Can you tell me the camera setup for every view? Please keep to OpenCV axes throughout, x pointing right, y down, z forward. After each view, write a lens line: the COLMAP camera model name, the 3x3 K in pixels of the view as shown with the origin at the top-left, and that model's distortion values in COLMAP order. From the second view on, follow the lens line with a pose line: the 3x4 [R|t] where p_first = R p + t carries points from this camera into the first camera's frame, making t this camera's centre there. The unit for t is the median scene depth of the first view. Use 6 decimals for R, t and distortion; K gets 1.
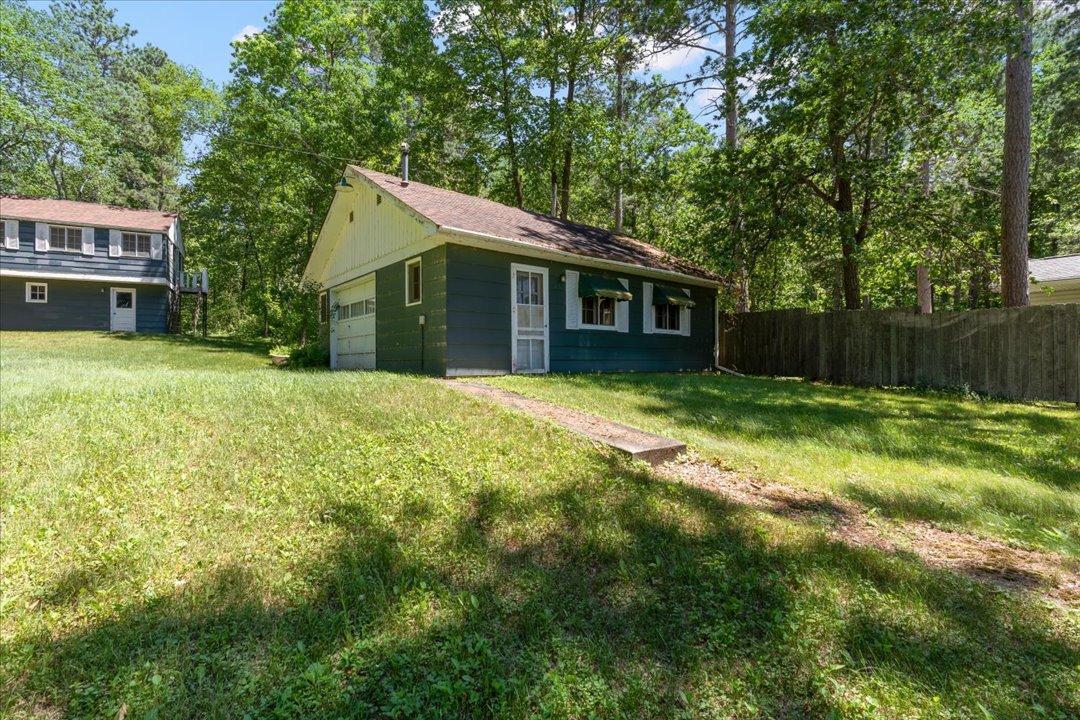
lens RADIAL K [[517.1, 0, 540.0], [0, 517.1, 360.0], [0, 0, 1]] dist [-0.001814, 0.000697]
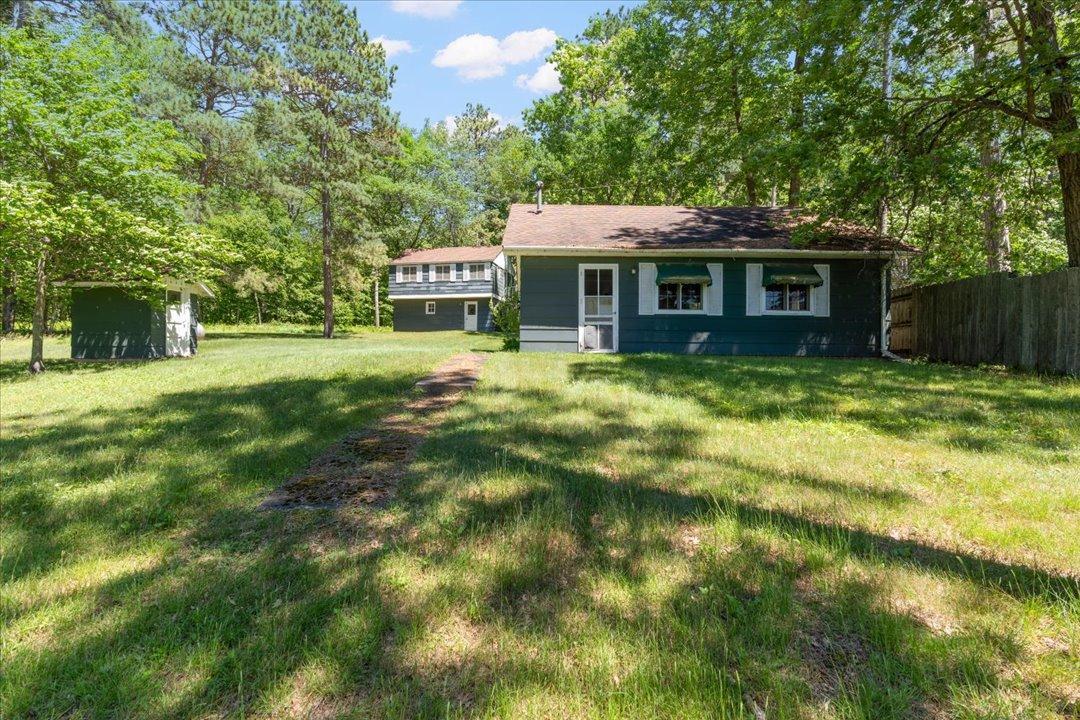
lens RADIAL K [[498.2, 0, 540.0], [0, 498.2, 360.0], [0, 0, 1]] dist [0.000419, 0.000126]
pose [[0.771773, 0.011136, -0.635801, 0.435015], [-0.004822, 0.999920, 0.011660, 0.020446], [0.635880, -0.005933, 0.771765, 0.014883]]
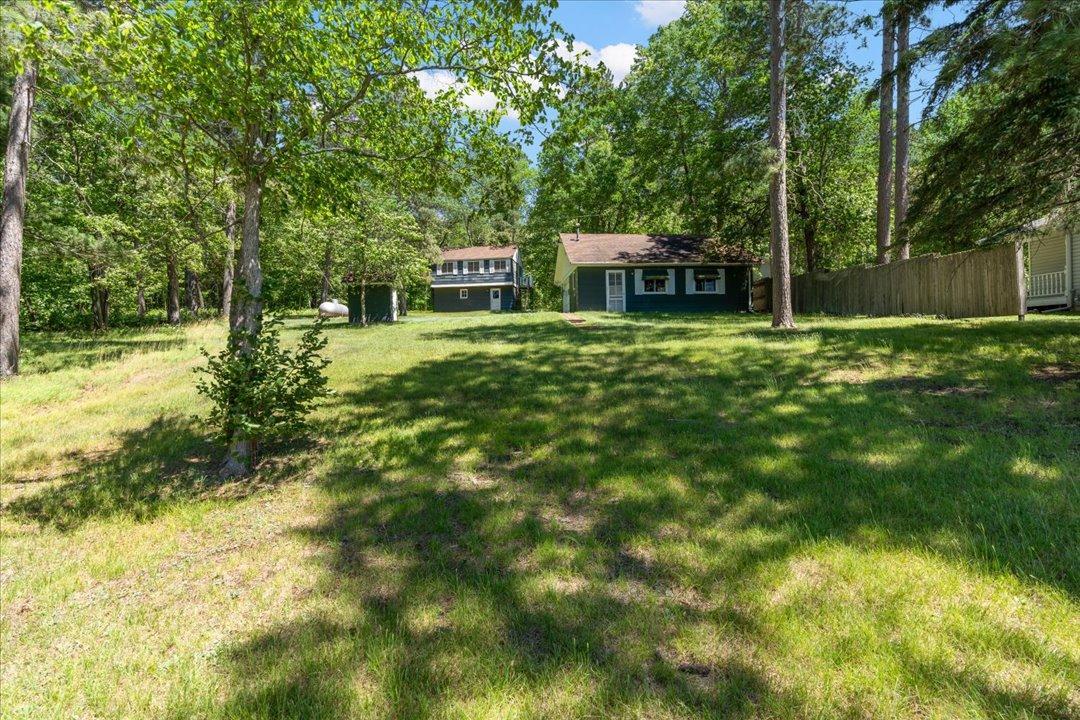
lens RADIAL K [[517.1, 0, 540.0], [0, 517.1, 360.0], [0, 0, 1]] dist [-0.001814, 0.000697]
pose [[0.816876, 0.005440, -0.576788, 0.789344], [0.021330, 0.998987, 0.039631, 0.100325], [0.576419, -0.044677, 0.815932, -0.879593]]
